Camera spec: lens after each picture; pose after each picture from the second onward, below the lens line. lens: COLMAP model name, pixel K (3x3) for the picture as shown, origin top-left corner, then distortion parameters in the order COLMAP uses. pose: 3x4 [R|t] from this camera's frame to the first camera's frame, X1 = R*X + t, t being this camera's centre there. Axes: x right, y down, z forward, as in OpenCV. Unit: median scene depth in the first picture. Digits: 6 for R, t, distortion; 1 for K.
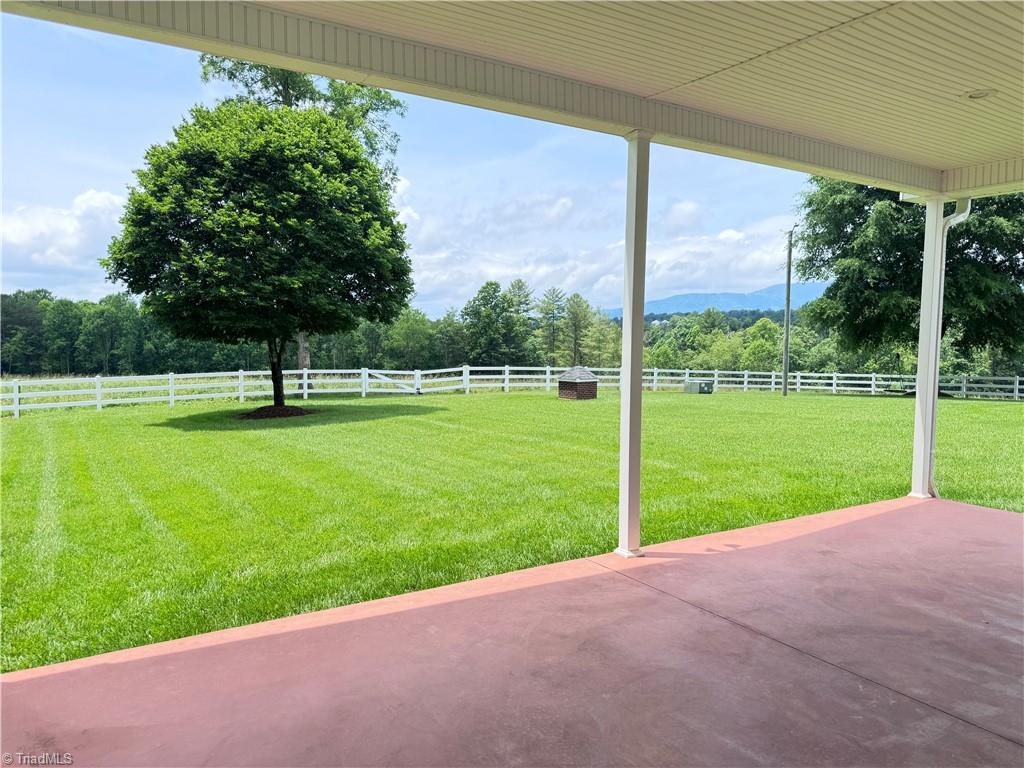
lens RADIAL K [[712.9, 0, 509.8], [0, 712.9, 389.6], [0, 0, 1]] dist [0.012877, -0.012852]
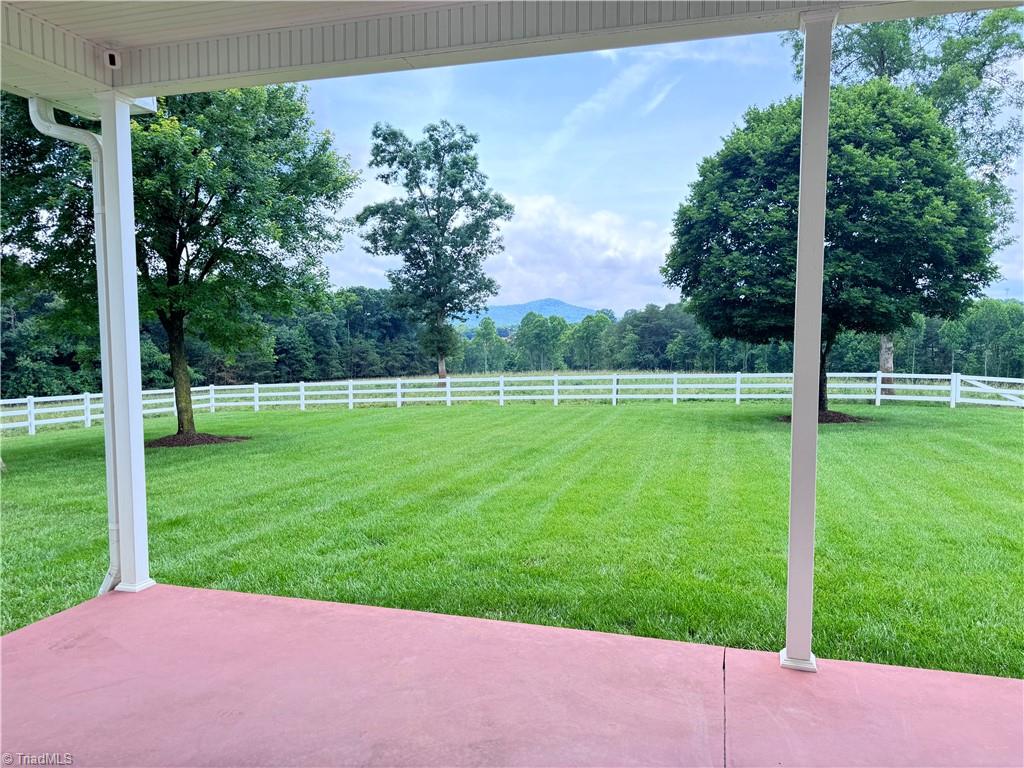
lens RADIAL K [[712.9, 0, 510.6], [0, 712.9, 381.0], [0, 0, 1]] dist [0.012877, -0.012852]
pose [[0.671103, 0.039779, -0.740296, 0.104146], [-0.048984, 0.998757, 0.009262, -0.004688], [0.739744, 0.030046, 0.672217, 0.079532]]
